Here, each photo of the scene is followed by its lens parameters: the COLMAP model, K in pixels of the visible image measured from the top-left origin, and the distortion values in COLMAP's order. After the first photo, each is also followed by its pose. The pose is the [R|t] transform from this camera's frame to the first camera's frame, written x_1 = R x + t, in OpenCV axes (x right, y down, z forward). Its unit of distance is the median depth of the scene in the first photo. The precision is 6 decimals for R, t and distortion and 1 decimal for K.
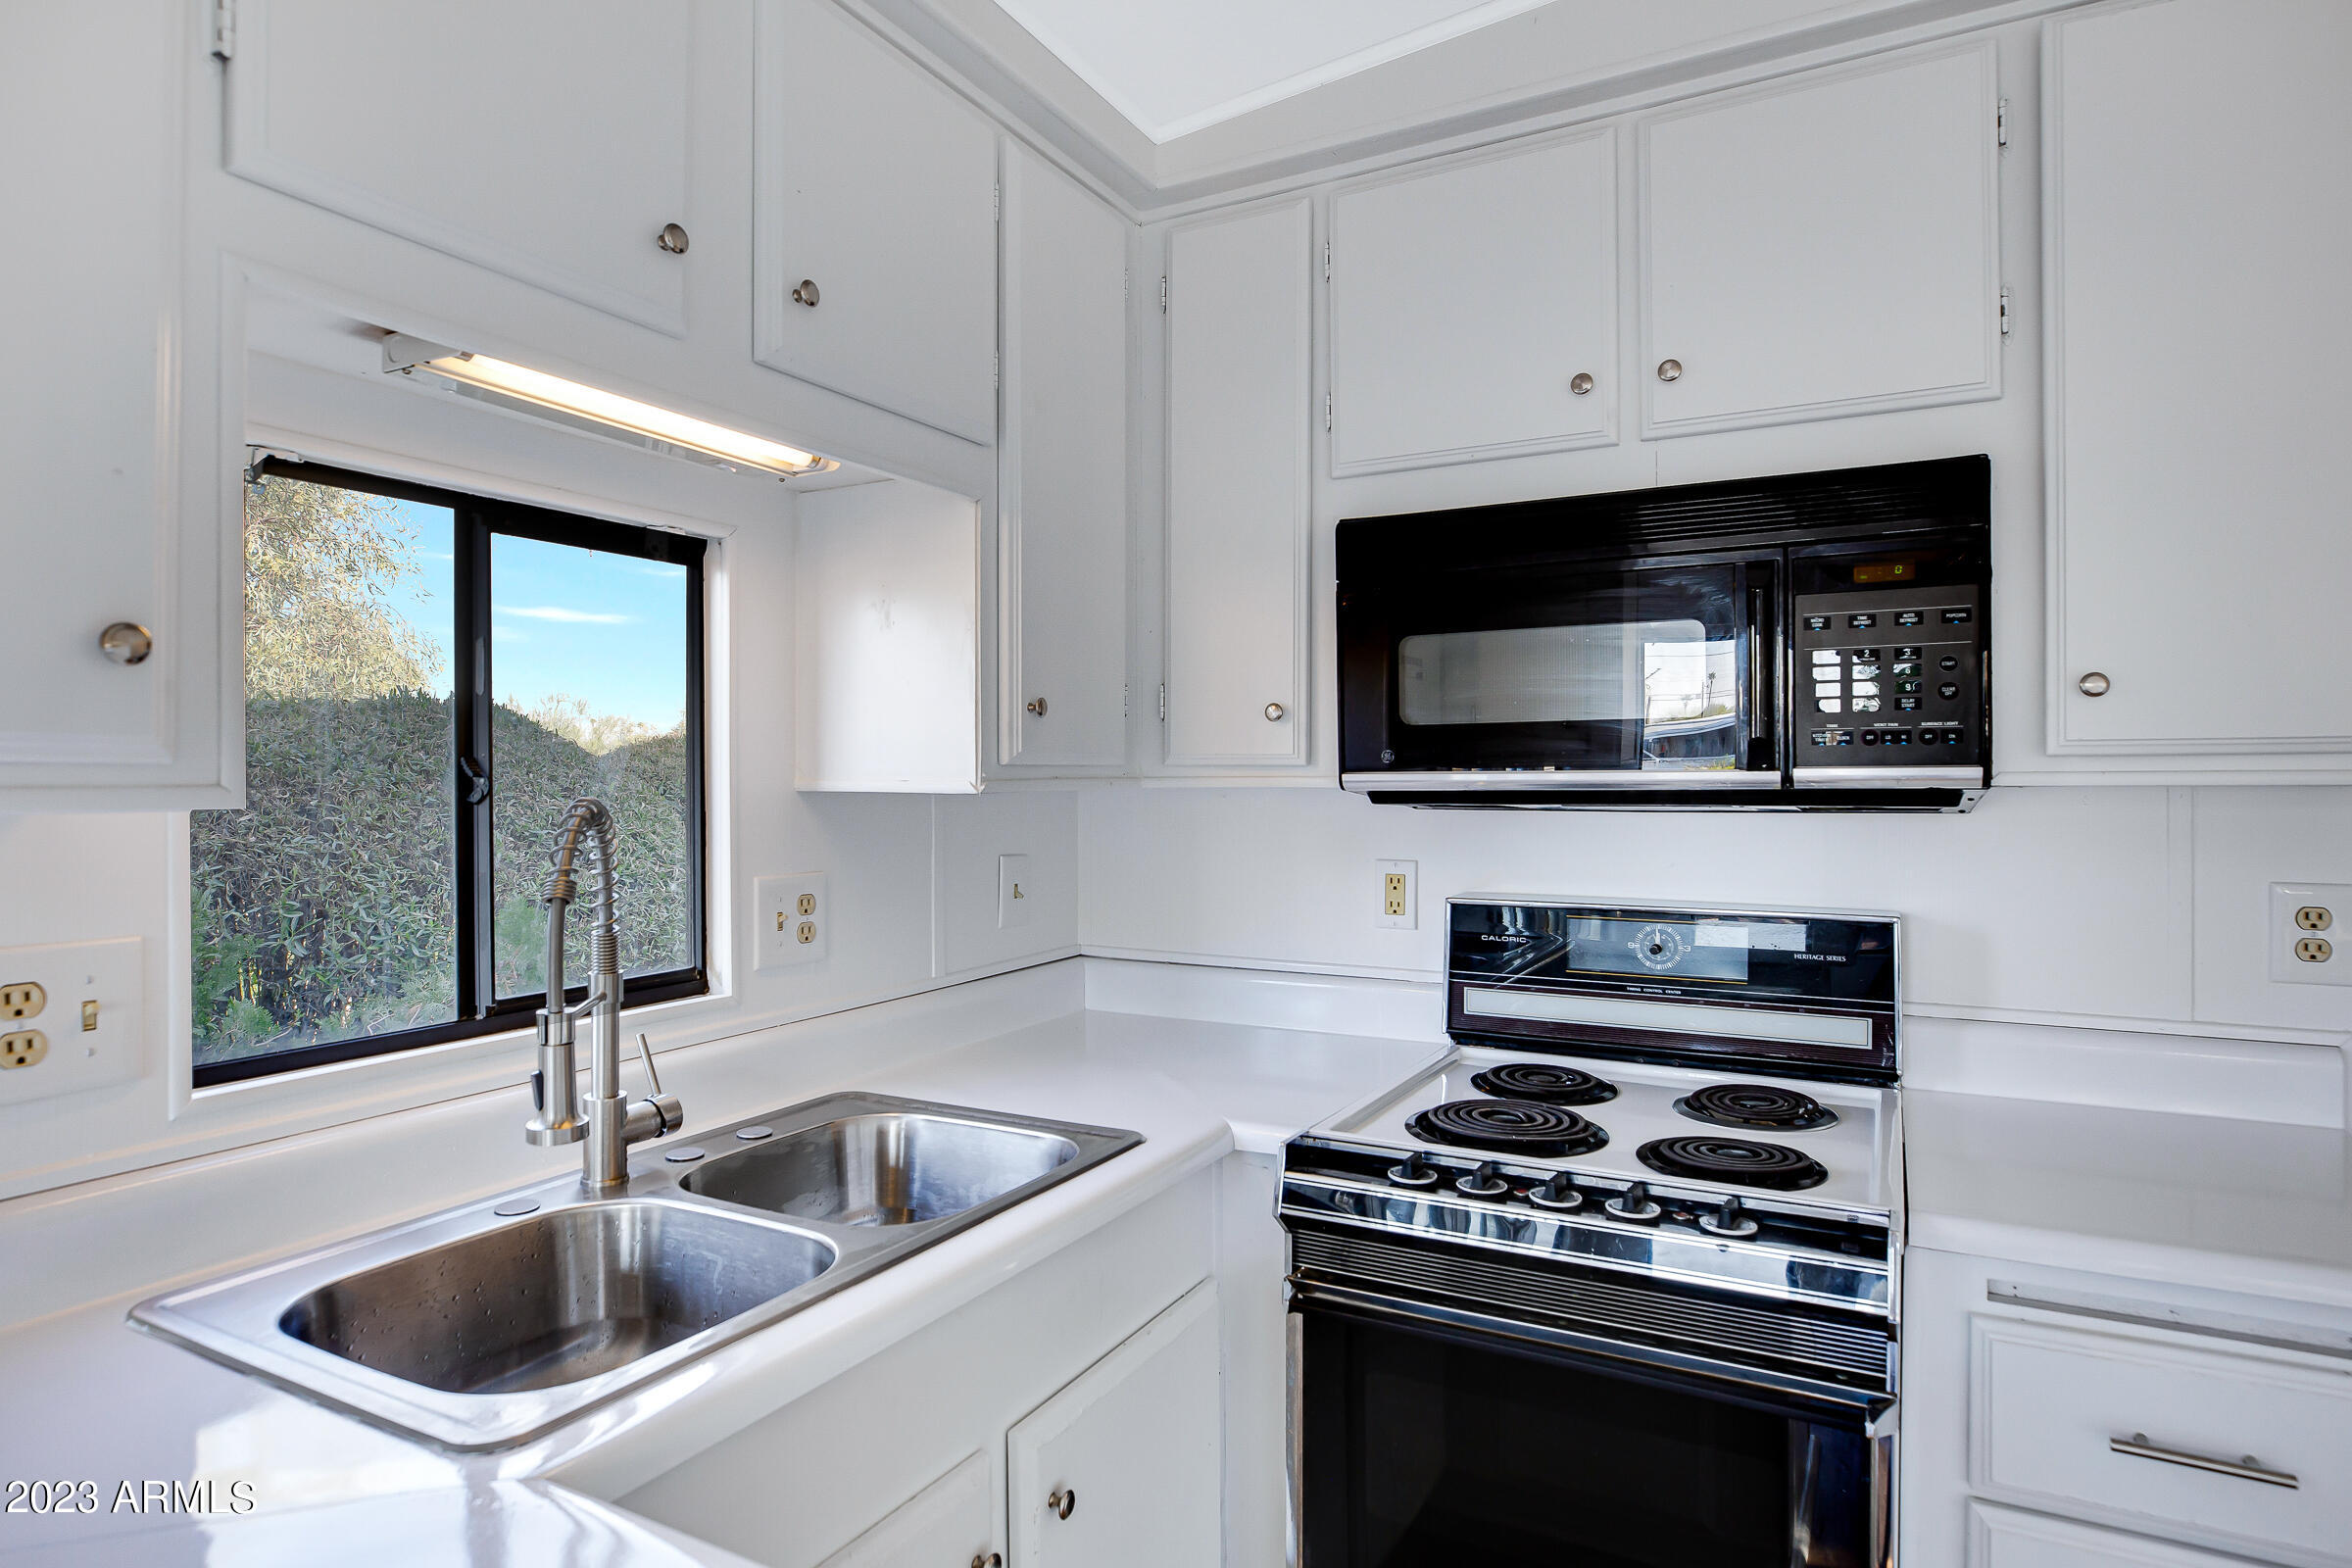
lens RADIAL K [[1313.8, 0, 1160.3], [0, 1313.8, 776.8], [0, 0, 1]] dist [-0.002970, -0.000326]
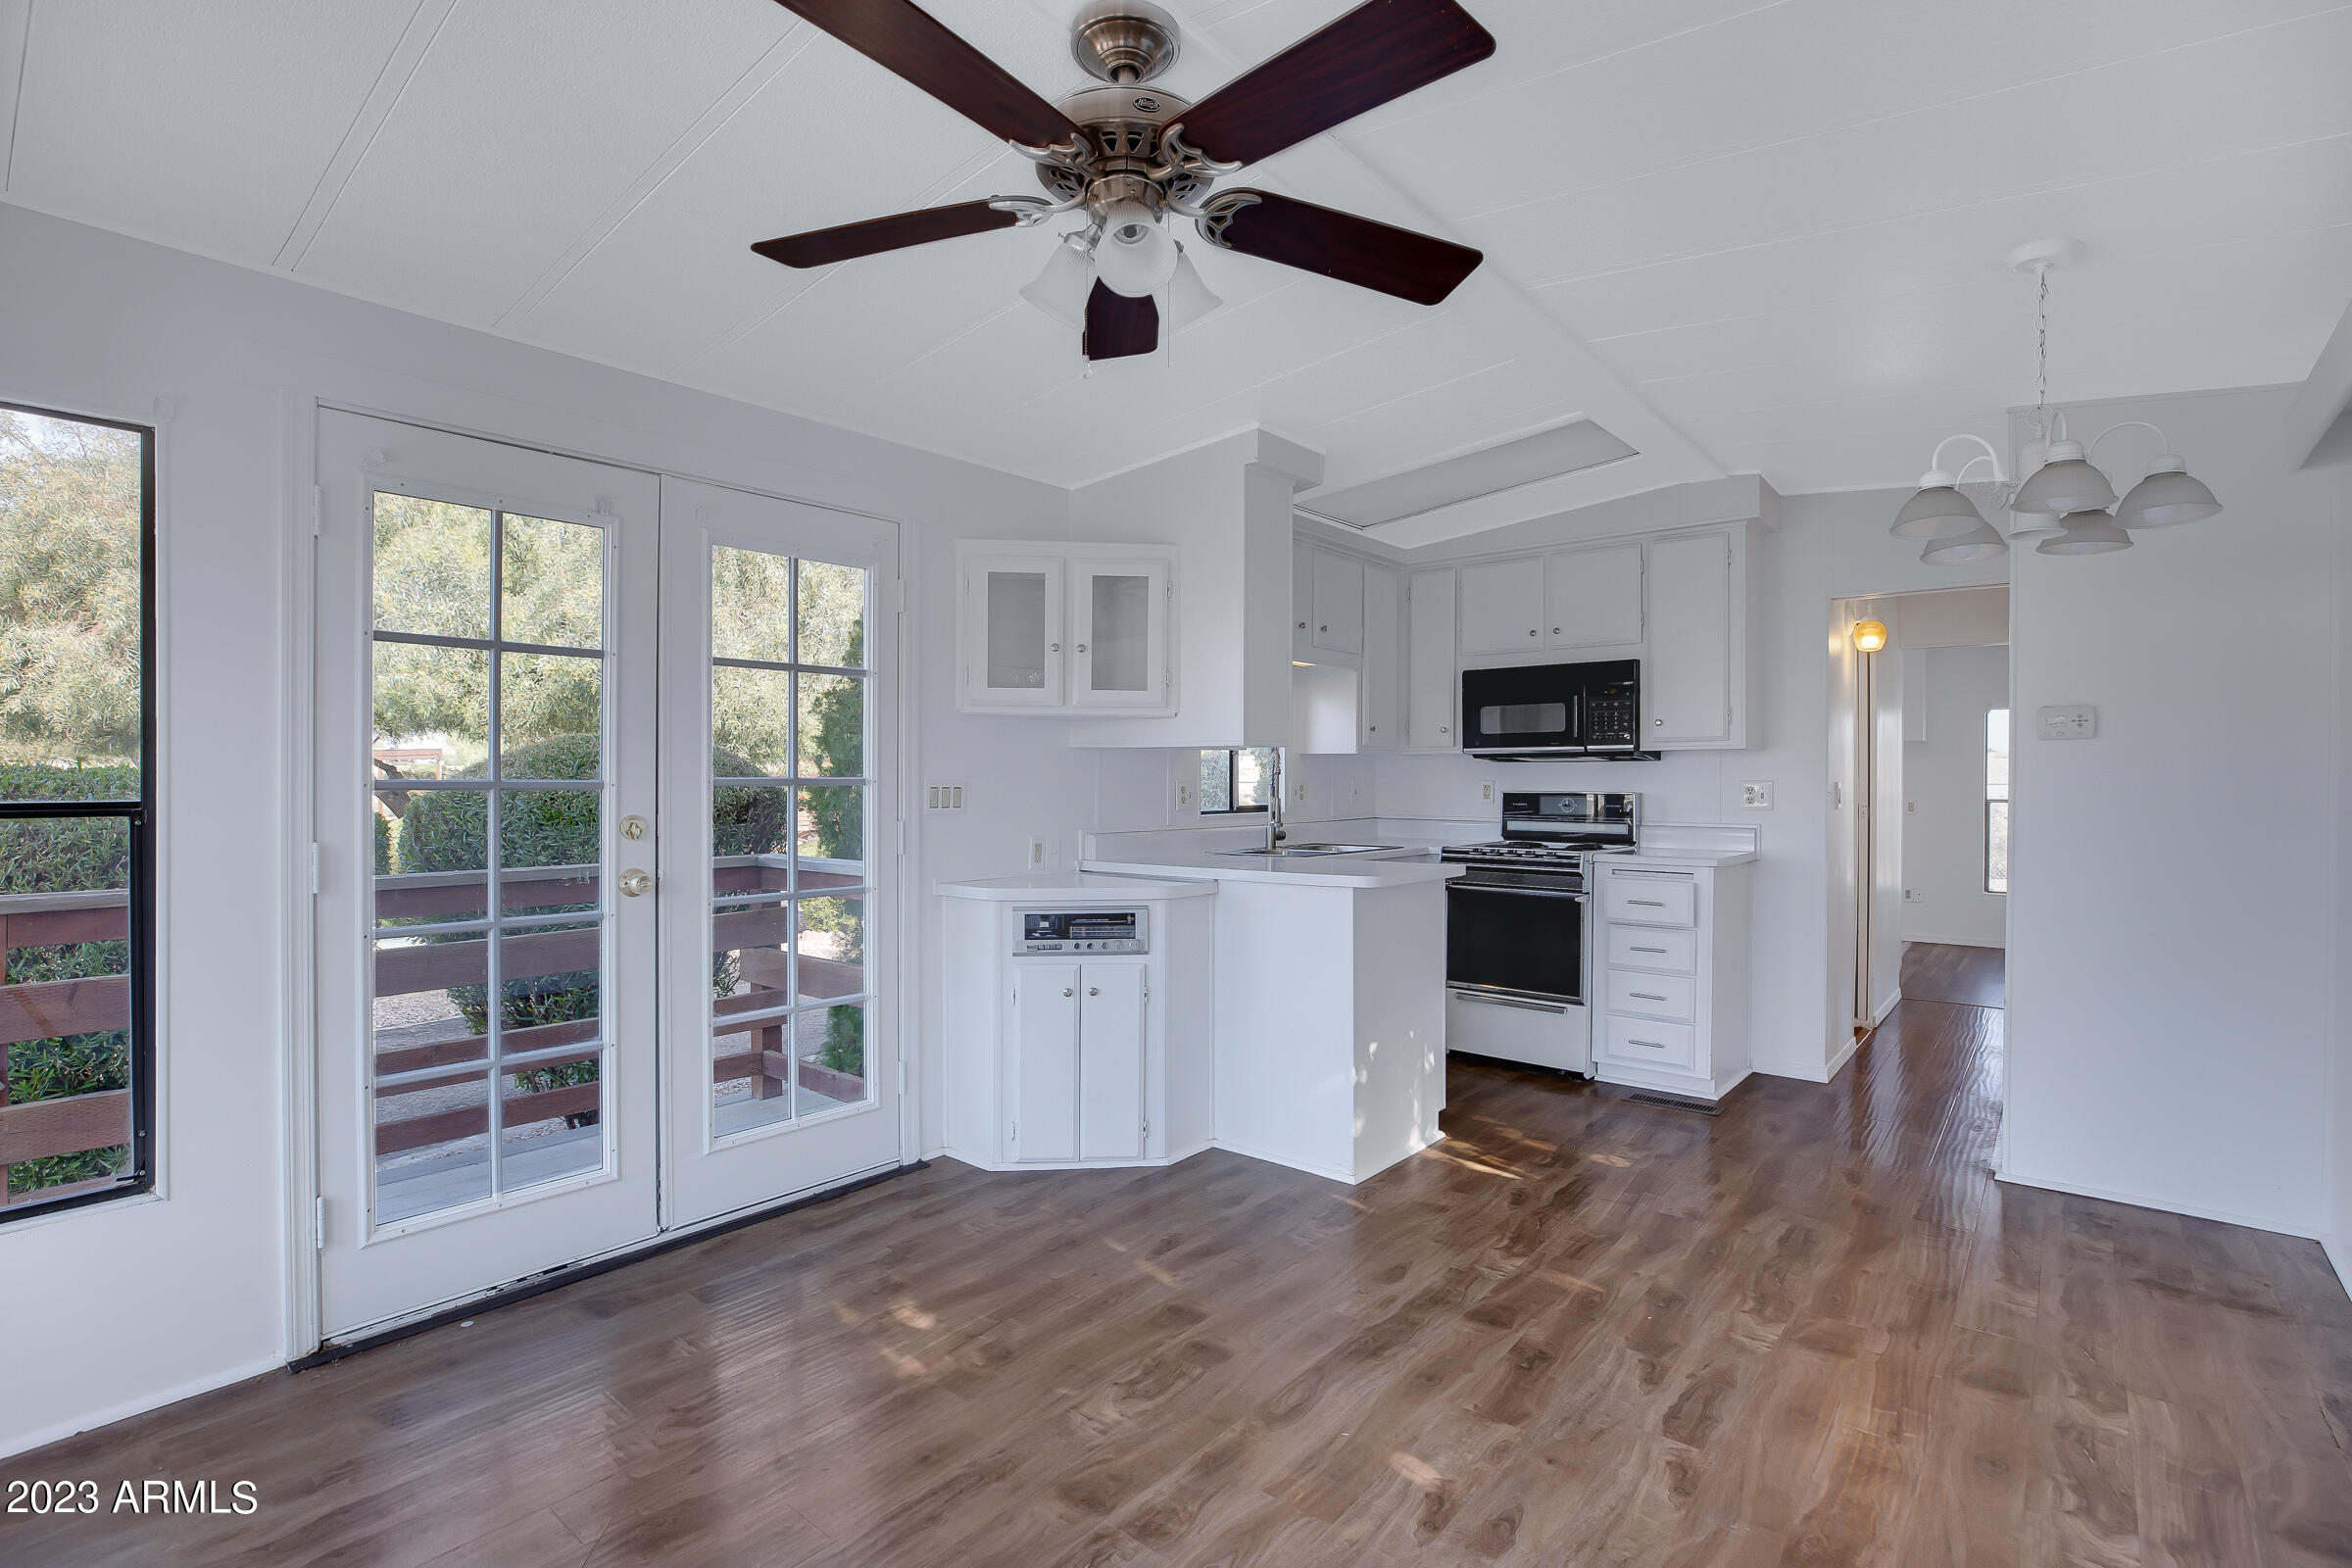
lens RADIAL K [[1115.4, 0, 1194.3], [0, 1115.4, 779.5], [0, 0, 1]] dist [-0.023631, 0.000006]
pose [[0.983650, 0.004984, -0.180021, -0.019185], [-0.004836, 0.999988, 0.001258, 0.075924], [0.180025, -0.000367, 0.983662, -1.904618]]
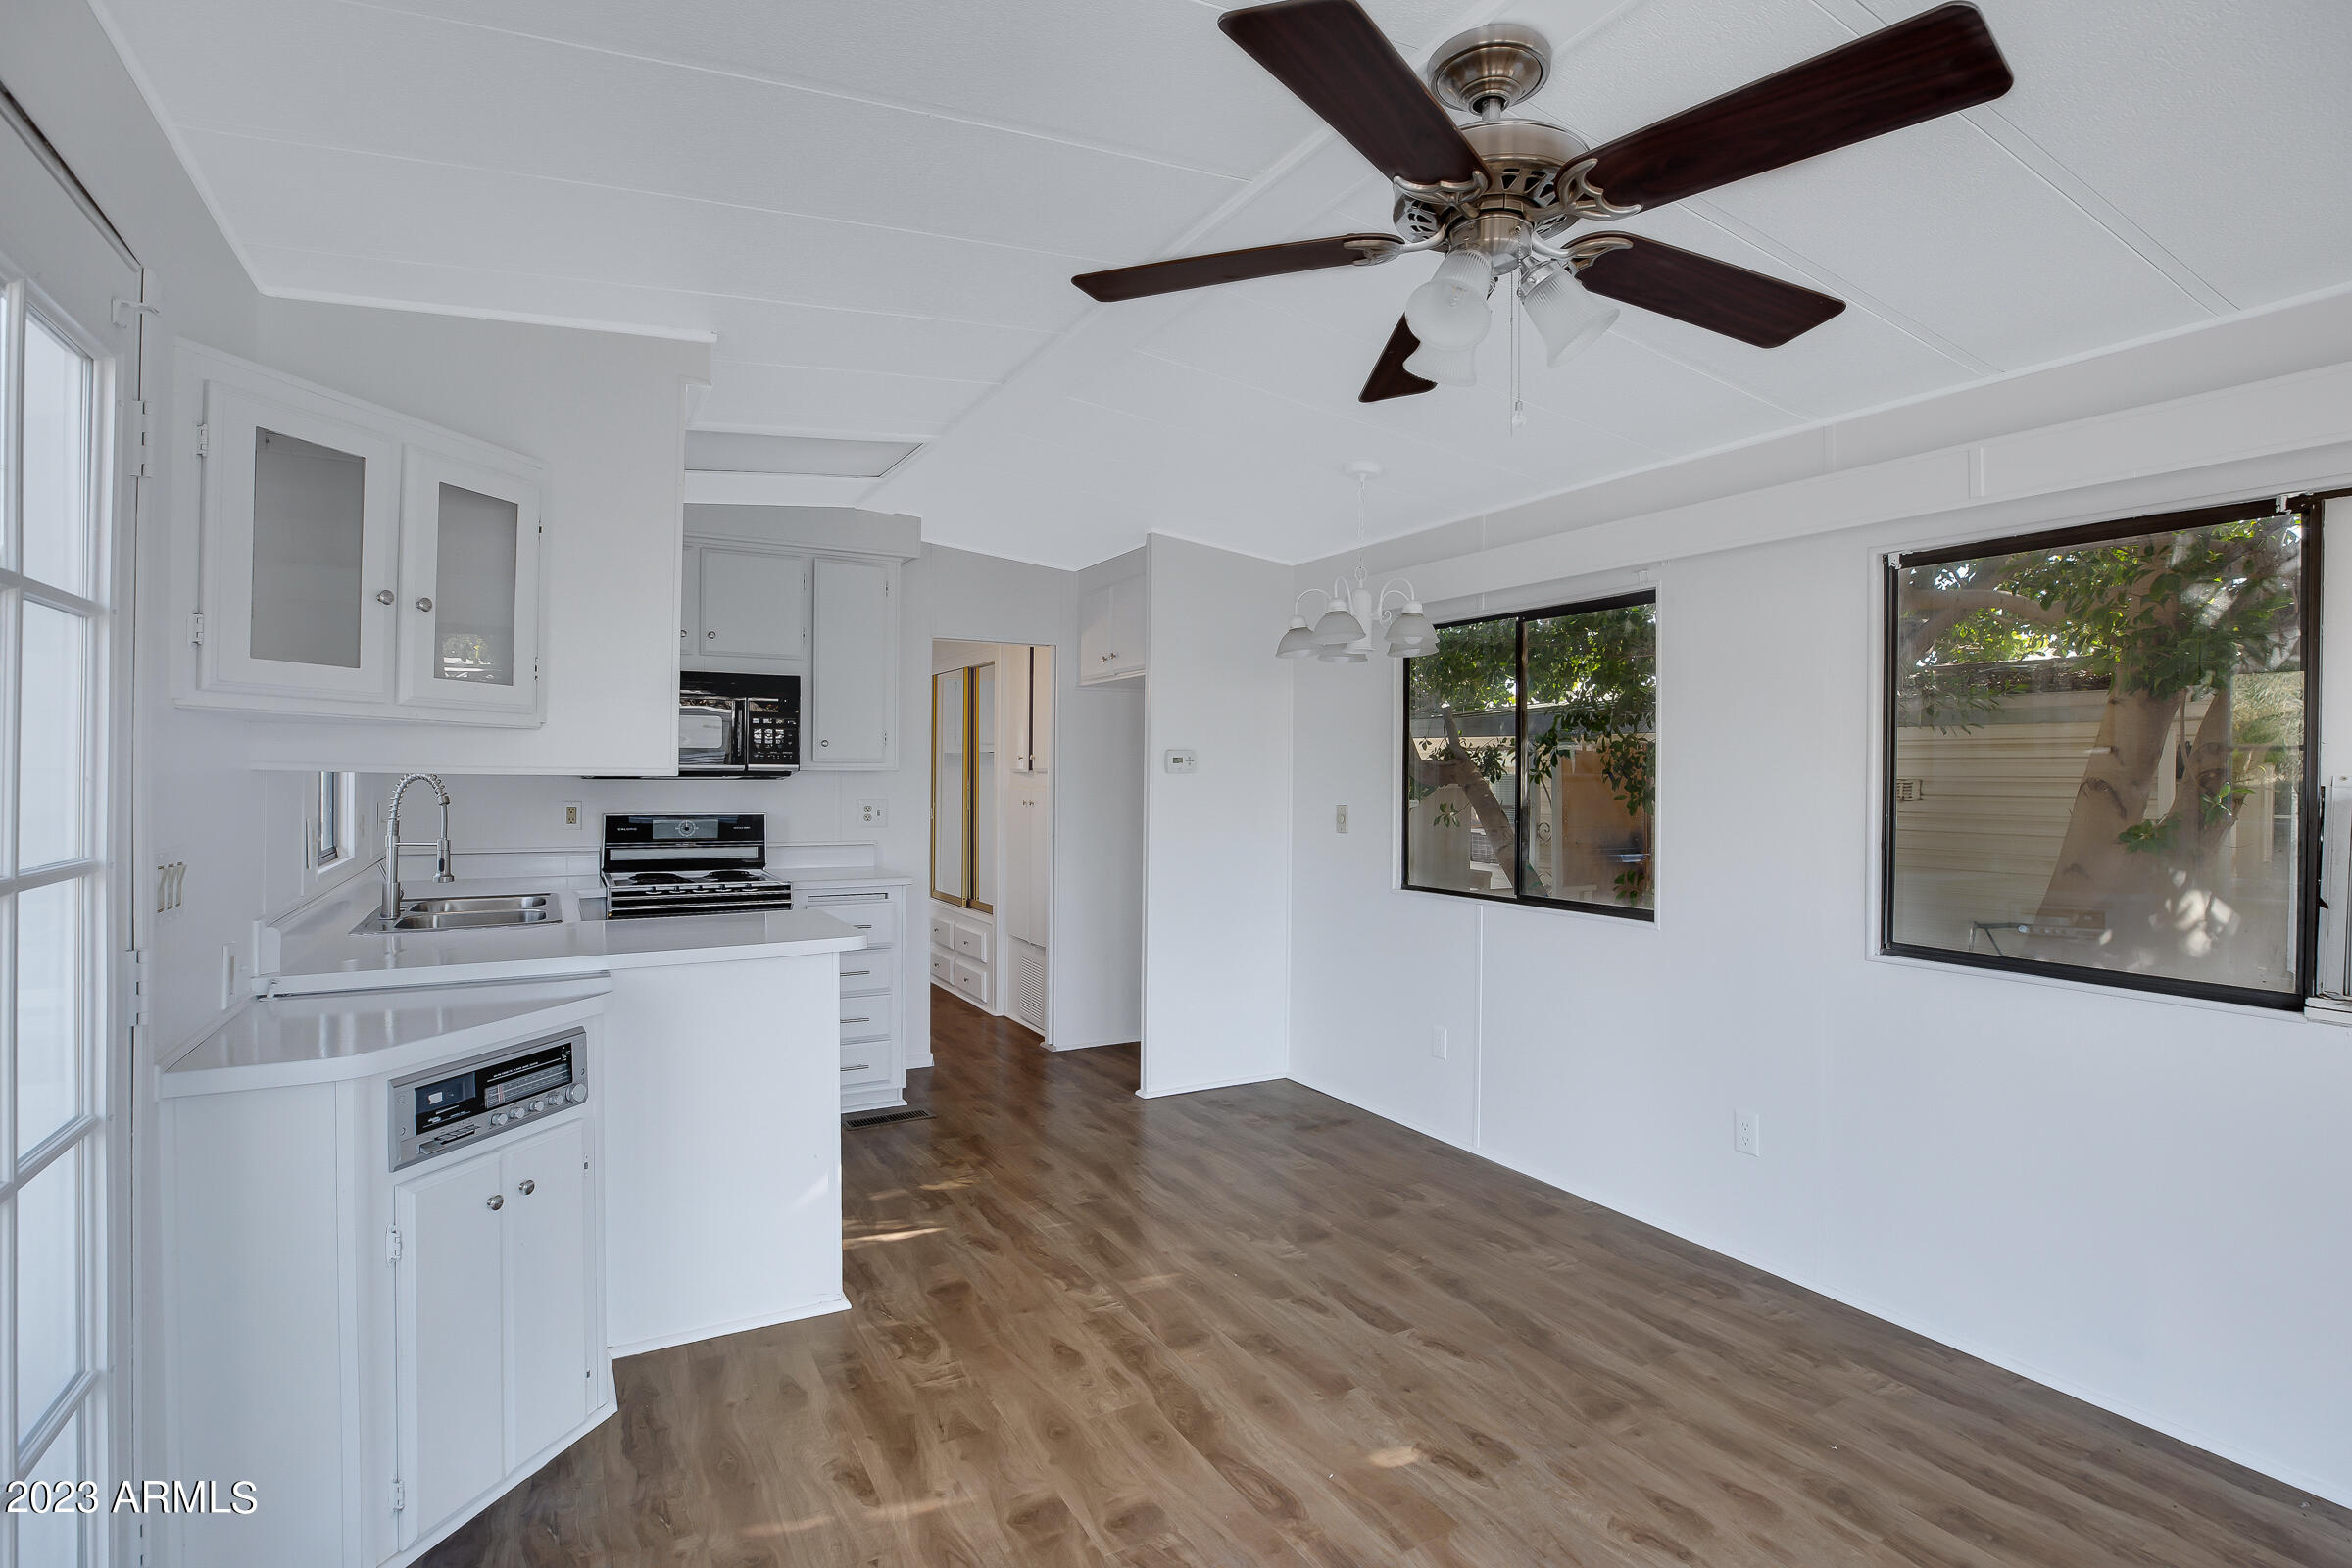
lens RADIAL K [[1112.3, 0, 1181.7], [0, 1112.3, 776.4], [0, 0, 1]] dist [-0.036262, 0.000089]
pose [[0.518311, 0.005128, 0.855177, -1.167080], [-0.008689, 0.999962, -0.000730, 0.013210], [-0.855148, -0.007053, 0.518336, -1.200469]]
